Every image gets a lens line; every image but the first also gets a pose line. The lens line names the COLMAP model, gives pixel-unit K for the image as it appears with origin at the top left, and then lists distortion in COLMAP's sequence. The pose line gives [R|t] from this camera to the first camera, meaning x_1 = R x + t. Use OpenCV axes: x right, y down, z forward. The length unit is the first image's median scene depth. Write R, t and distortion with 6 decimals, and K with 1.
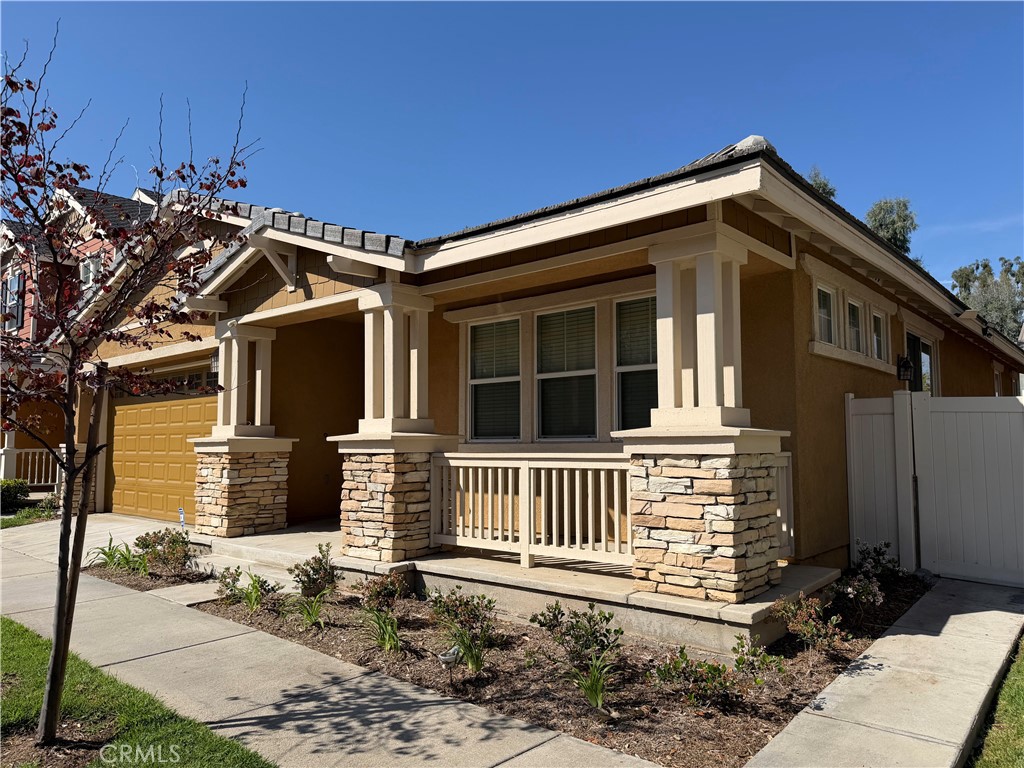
lens RADIAL K [[722.6, 0, 516.0], [0, 722.6, 387.9], [0, 0, 1]] dist [0.162169, -0.225564]
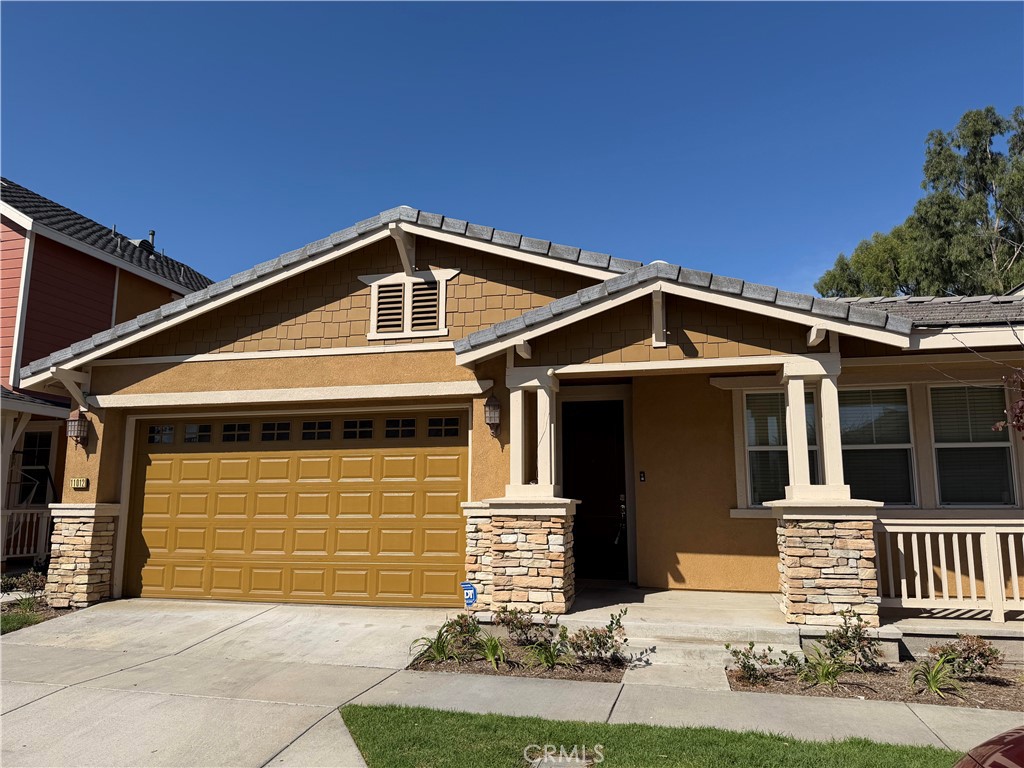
lens RADIAL K [[718.9, 0, 530.2], [0, 718.9, 393.3], [0, 0, 1]] dist [0.071977, -0.100942]
pose [[0.880161, 0.076265, 0.468508, -1.045483], [-0.041753, 0.995622, -0.083630, 0.017194], [-0.472835, 0.054046, 0.879492, 0.301550]]
